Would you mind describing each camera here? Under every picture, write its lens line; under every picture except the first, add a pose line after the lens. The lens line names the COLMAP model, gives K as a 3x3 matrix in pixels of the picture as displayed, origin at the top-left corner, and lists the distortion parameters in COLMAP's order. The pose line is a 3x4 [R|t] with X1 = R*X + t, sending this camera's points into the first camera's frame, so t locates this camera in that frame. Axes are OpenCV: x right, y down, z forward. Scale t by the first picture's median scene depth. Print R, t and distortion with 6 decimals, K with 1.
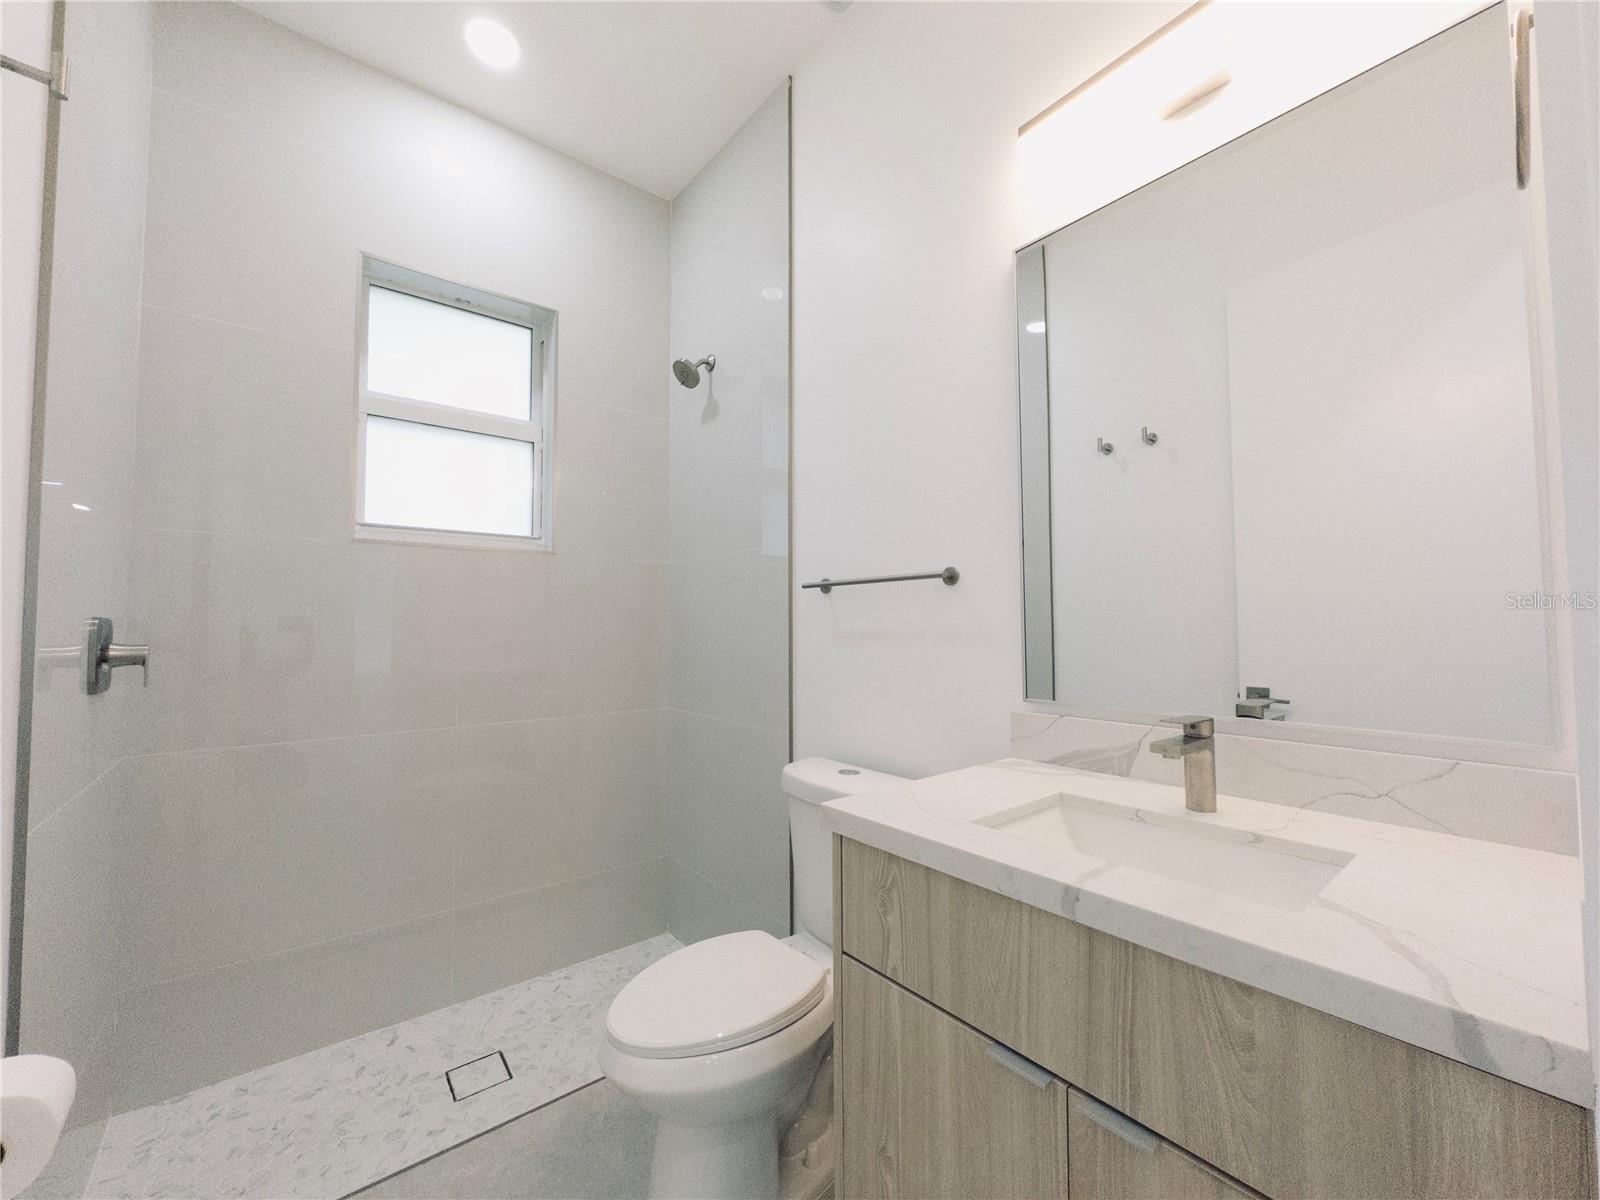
lens RADIAL K [[633.9, 0, 800.9], [0, 633.9, 599.4], [0, 0, 1]] dist [0.000562, 0.000234]
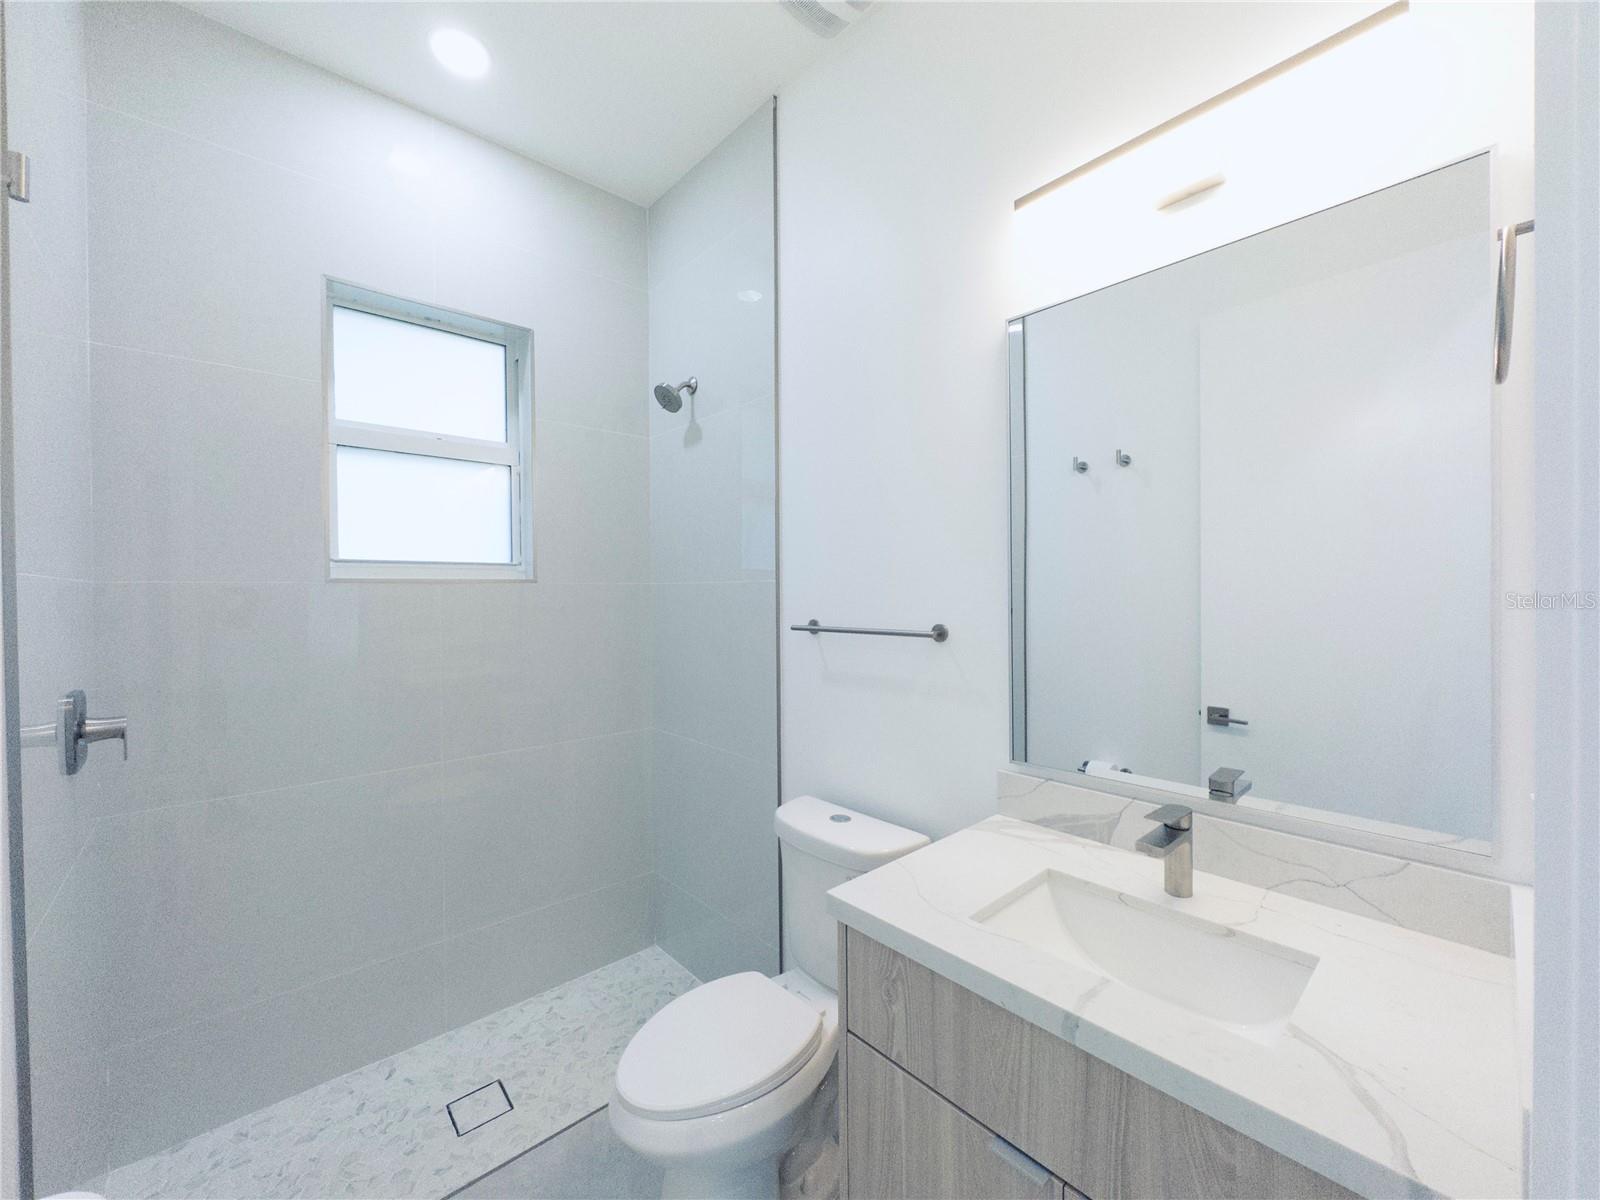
lens RADIAL K [[633.9, 0, 800.3], [0, 633.9, 600.9], [0, 0, 1]] dist [0.000562, 0.000234]
pose [[0.998666, -0.004406, 0.051454, -0.038899], [0.001587, 0.998501, 0.054702, -0.132646], [-0.051618, -0.054547, 0.997176, -0.010724]]
